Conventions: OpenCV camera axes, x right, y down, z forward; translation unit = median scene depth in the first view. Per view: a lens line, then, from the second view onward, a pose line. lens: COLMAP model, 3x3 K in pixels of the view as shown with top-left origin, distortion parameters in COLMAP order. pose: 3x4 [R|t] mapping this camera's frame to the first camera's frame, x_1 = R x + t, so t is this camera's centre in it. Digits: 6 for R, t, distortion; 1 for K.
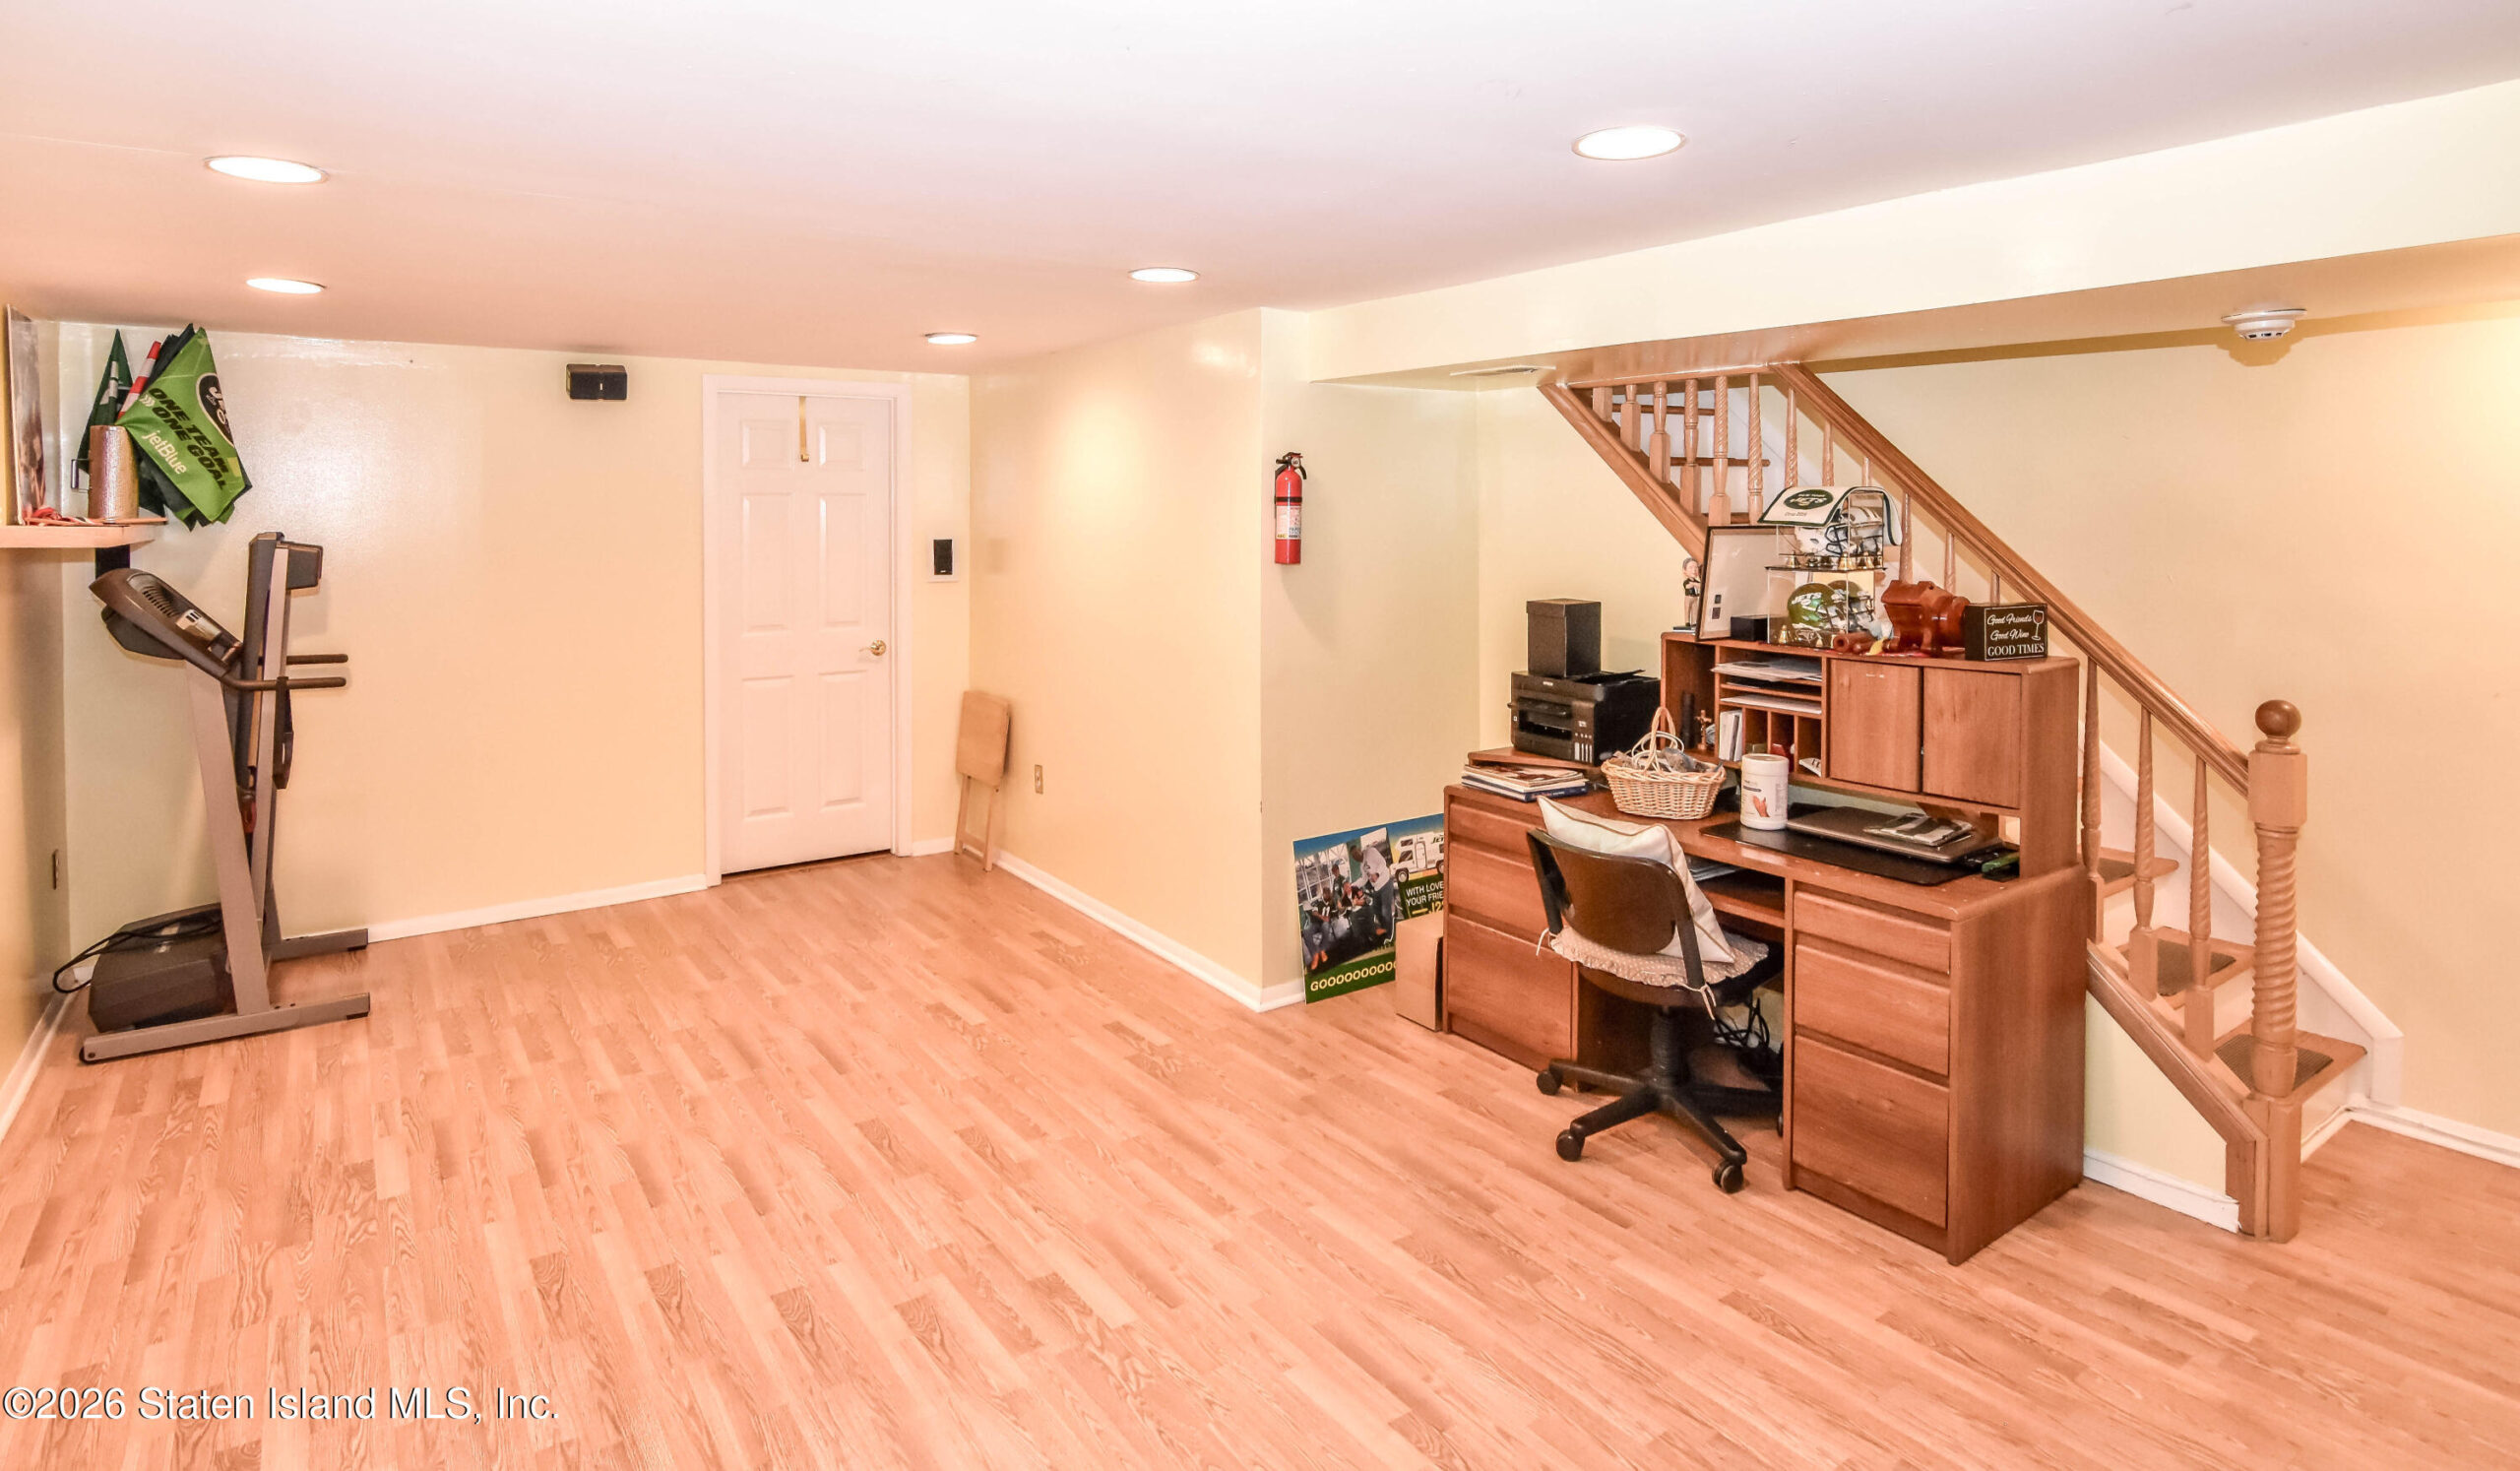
lens RADIAL K [[1316.6, 0, 1260.0], [0, 1316.6, 735.5], [0, 0, 1]] dist [-0.000917, -0.000117]
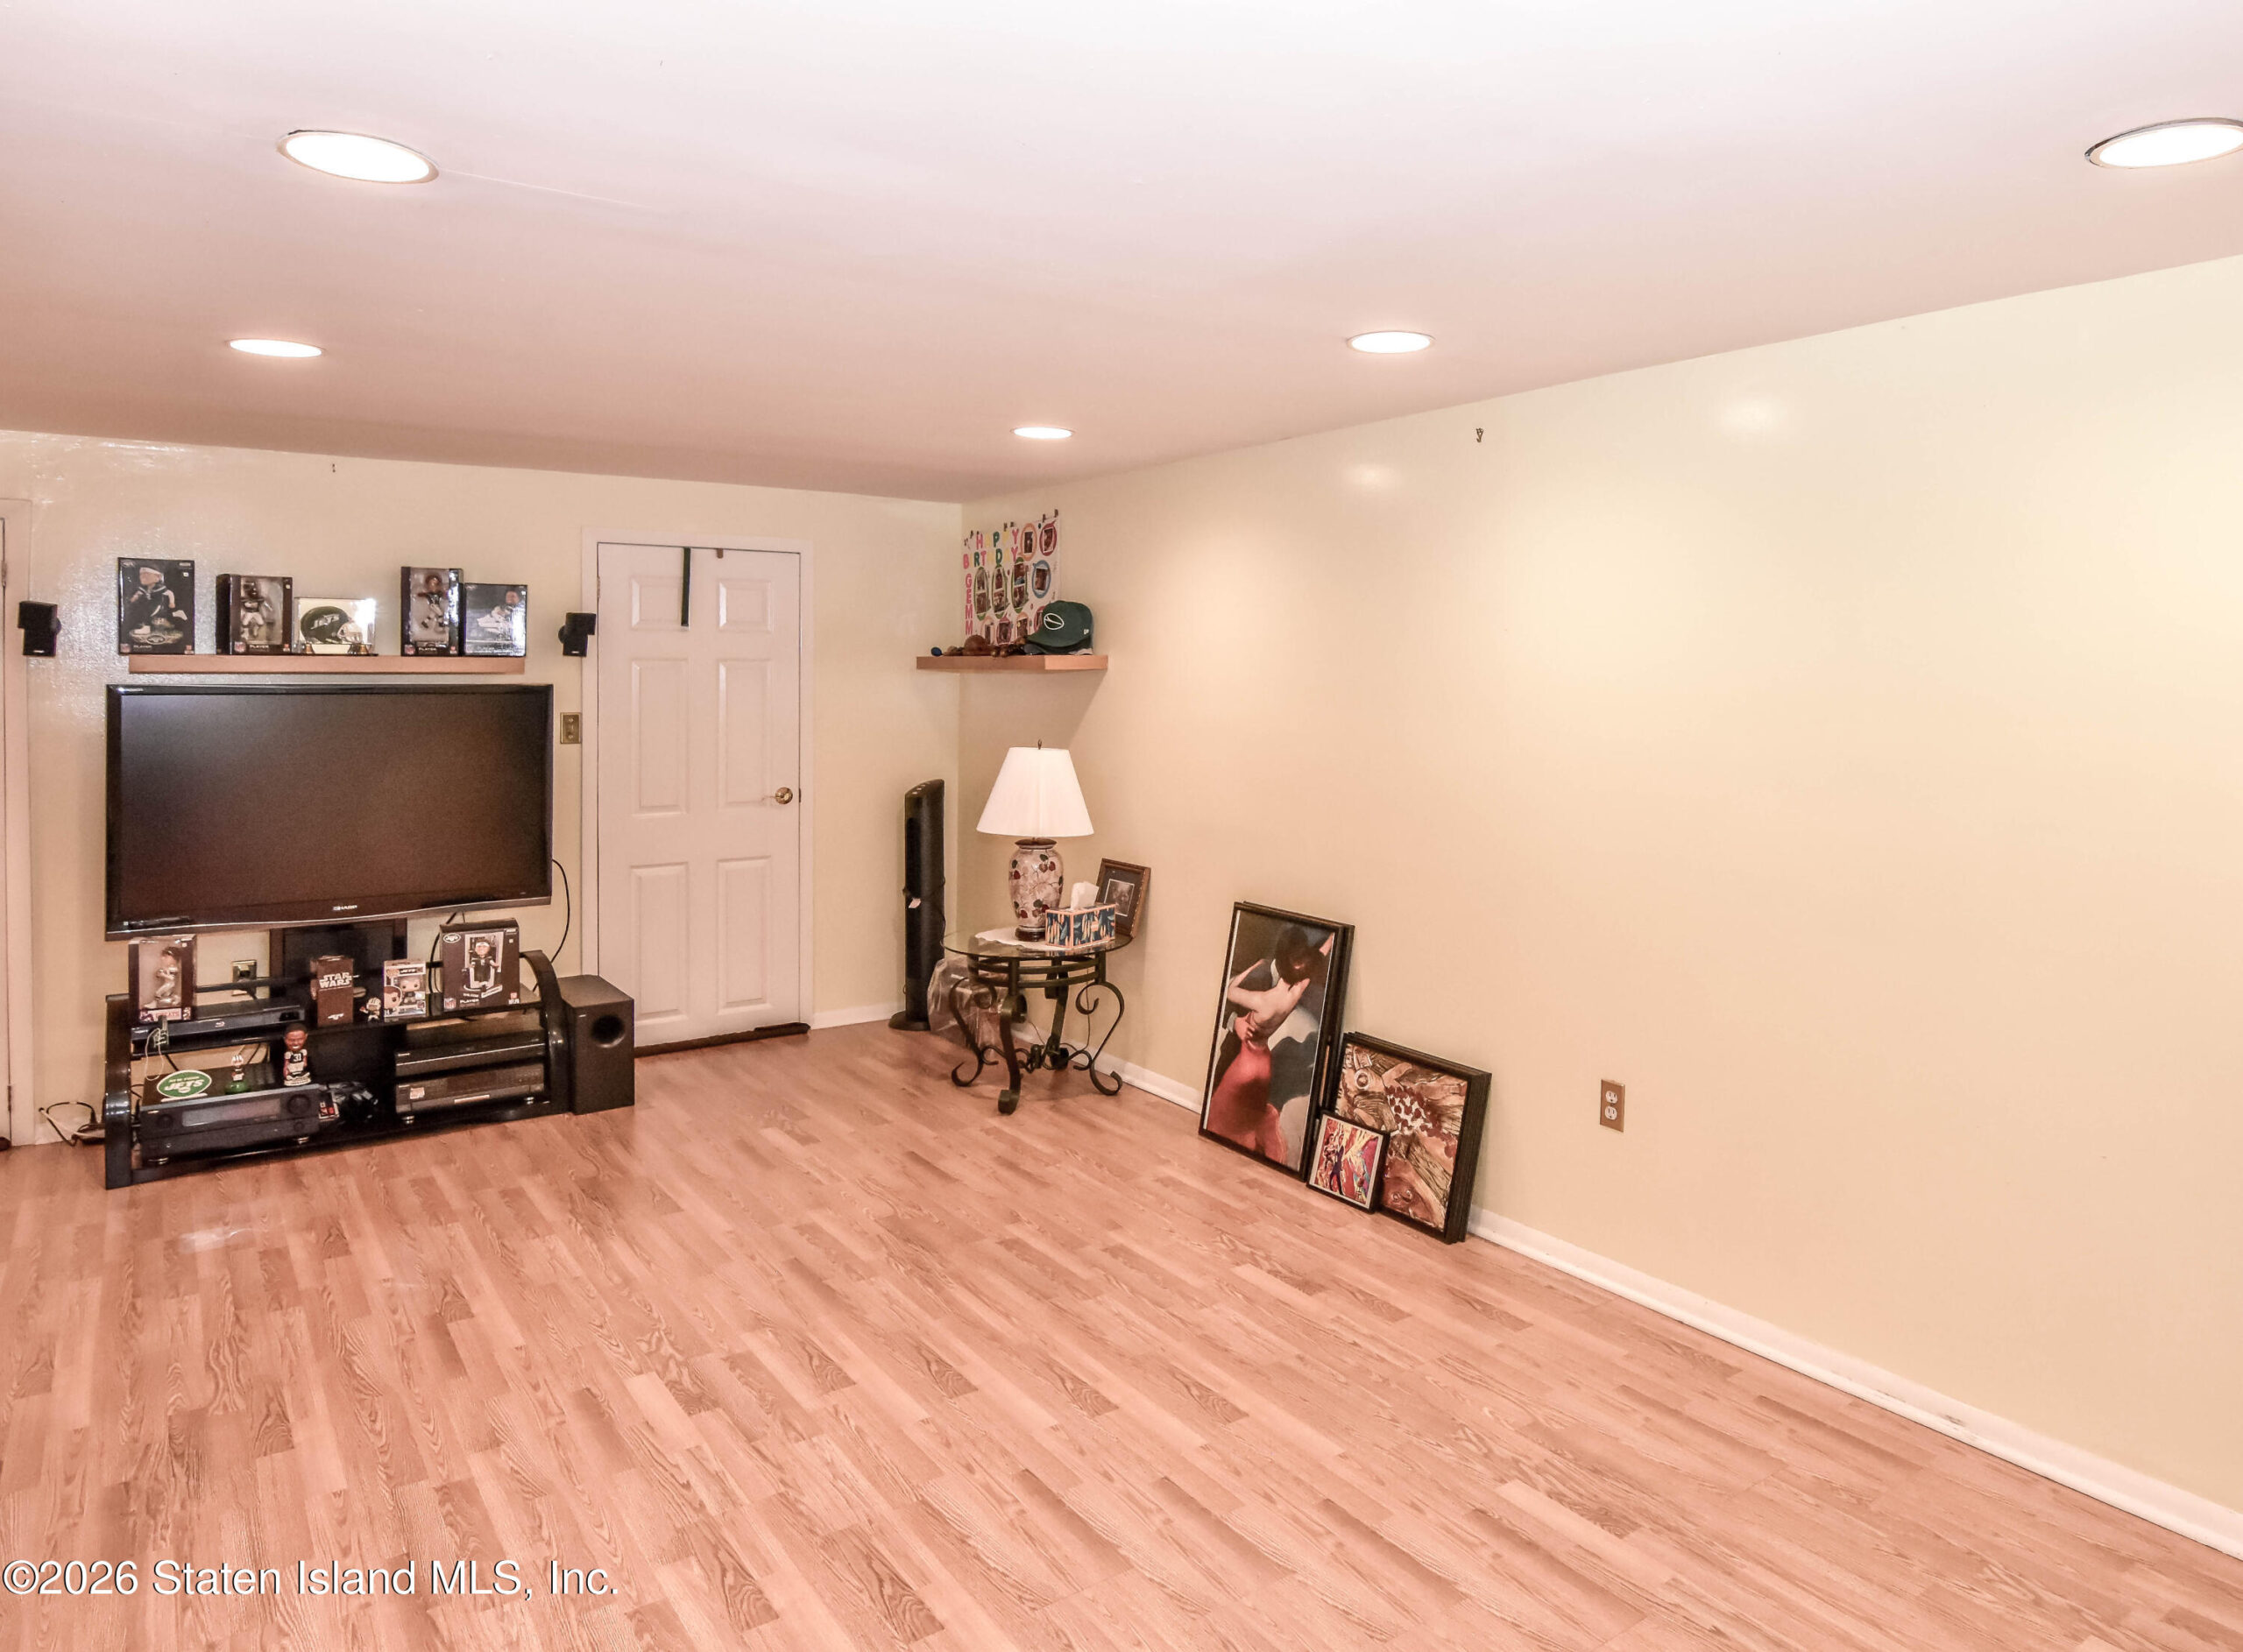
lens RADIAL K [[1368.3, 0, 1121.5], [0, 1368.3, 826.0], [0, 0, 1]] dist [-0.002039, -0.000786]
pose [[-0.999458, -0.002085, 0.032861, -0.491906], [0.007414, 0.958113, 0.286296, -0.272894], [-0.032081, 0.286384, -0.957578, 1.791093]]
